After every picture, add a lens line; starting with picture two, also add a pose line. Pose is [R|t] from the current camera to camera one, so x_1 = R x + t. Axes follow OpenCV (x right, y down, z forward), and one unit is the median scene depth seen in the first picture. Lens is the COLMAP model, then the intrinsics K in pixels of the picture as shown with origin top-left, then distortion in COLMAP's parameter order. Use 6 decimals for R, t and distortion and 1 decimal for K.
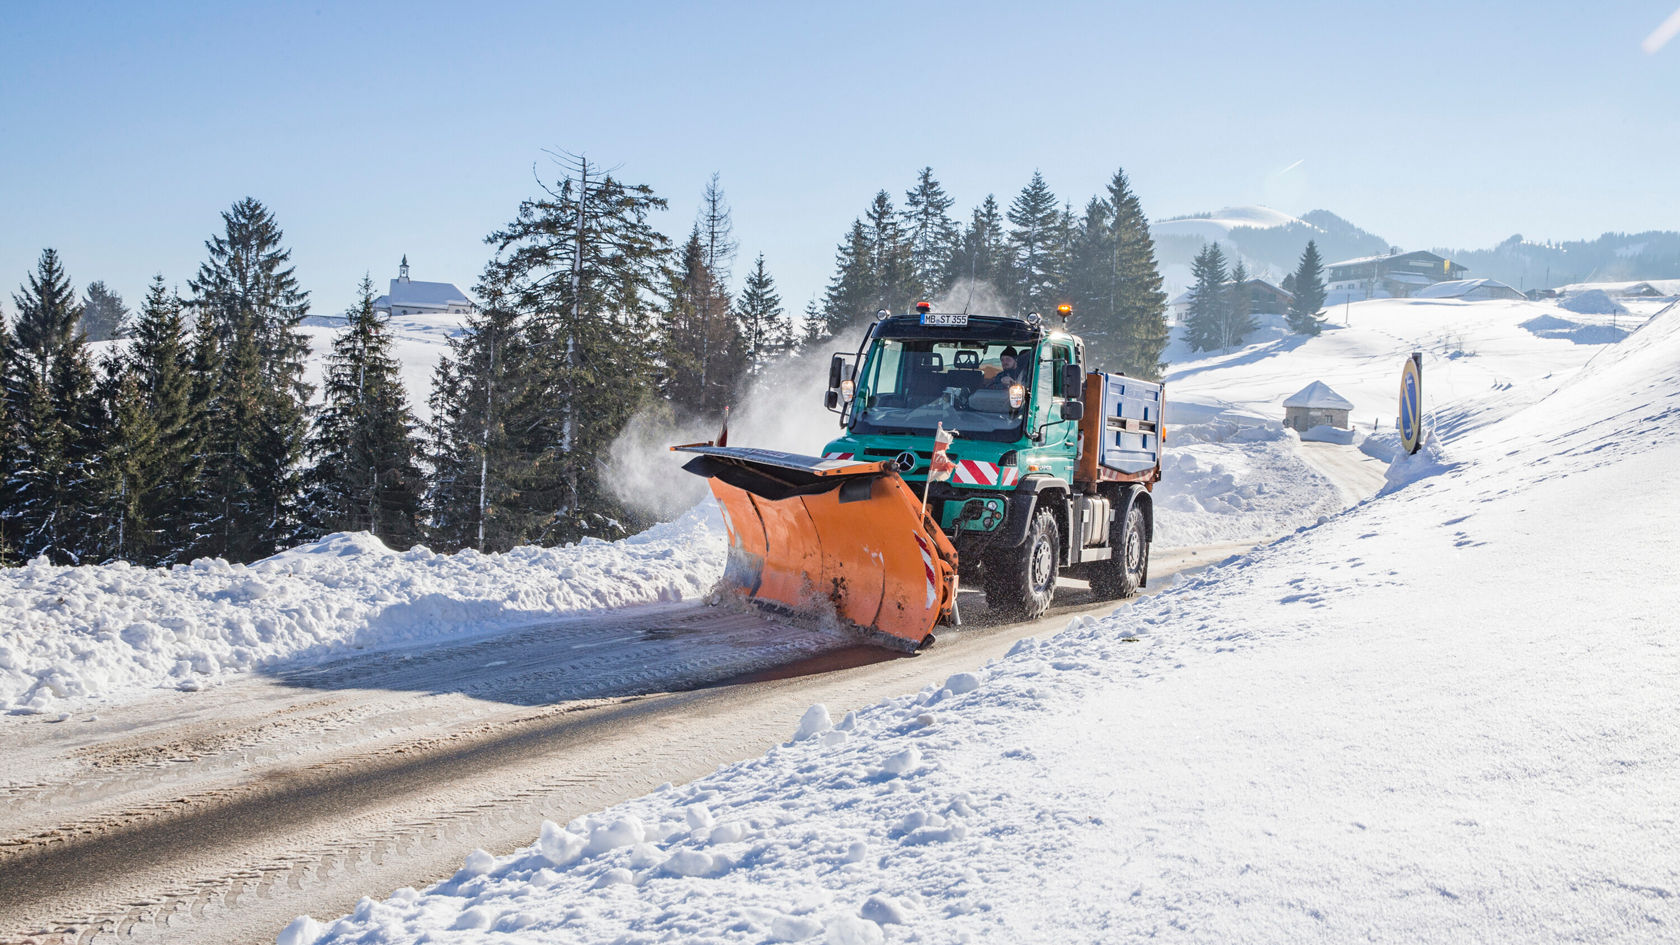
lens RADIAL K [[1795.7, 0, 840.0], [0, 1795.7, 472.5], [0, 0, 1]] dist [0.015000, 0.015742]
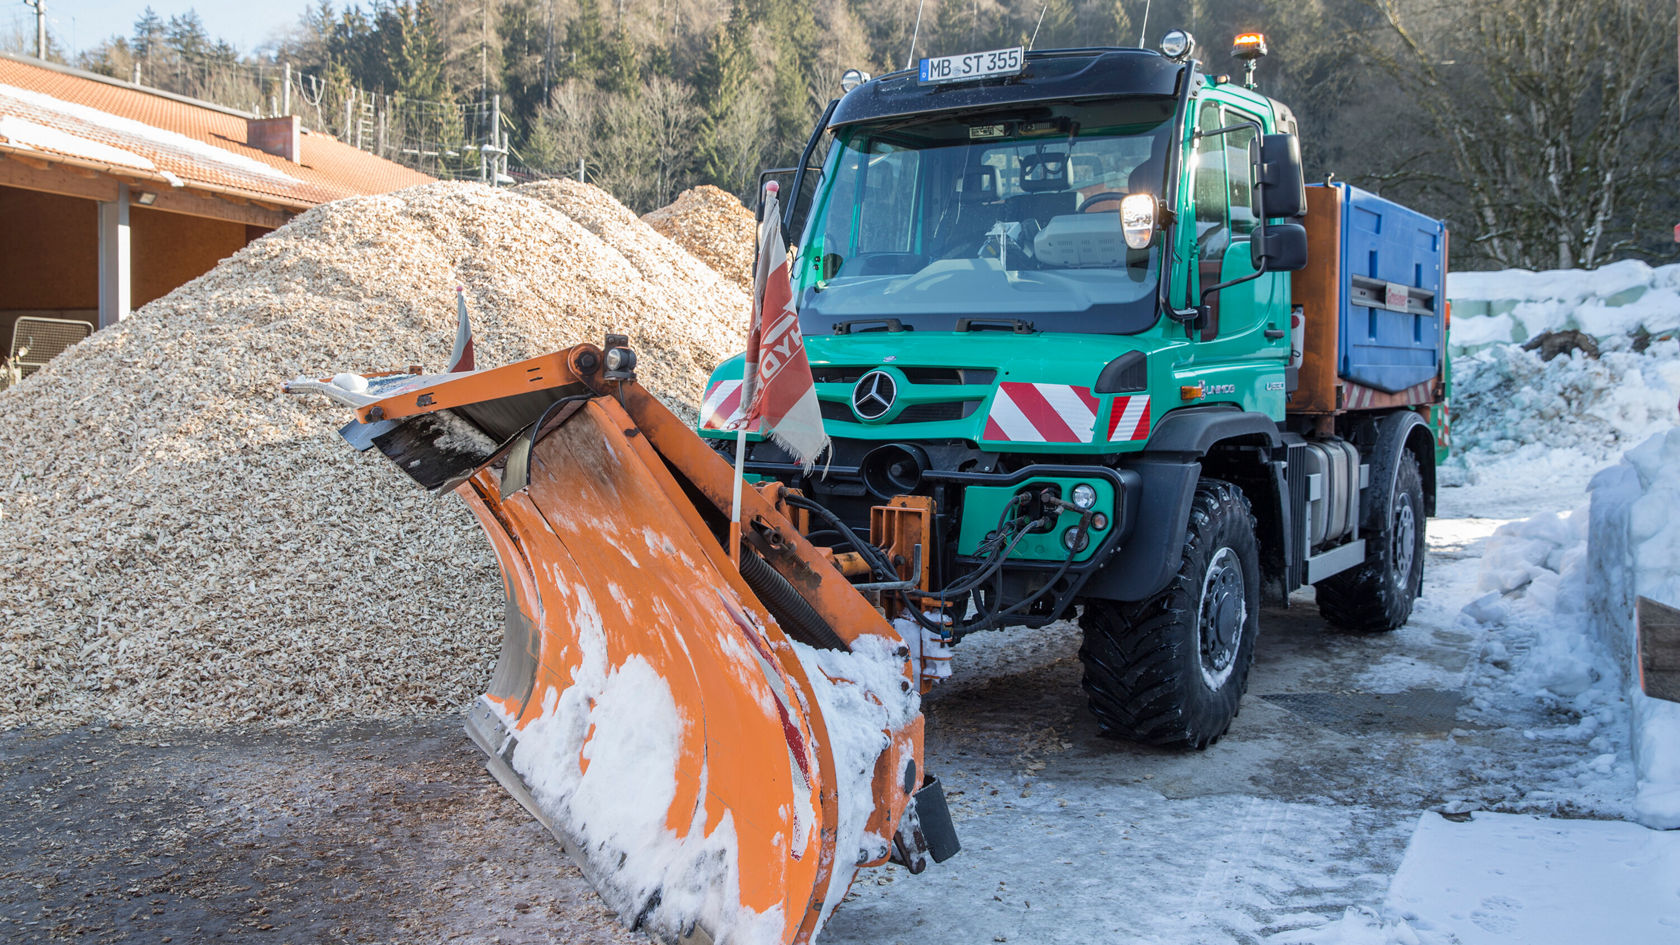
lens RADIAL K [[1795.7, 0, 840.0], [0, 1795.7, 472.5], [0, 0, 1]] dist [0.015000, 0.015742]
pose [[0.993312, -0.047358, -0.105297, 0.019123], [0.051274, 0.998078, 0.034803, -0.000753], [0.103447, -0.039970, 0.993832, 0.157886]]
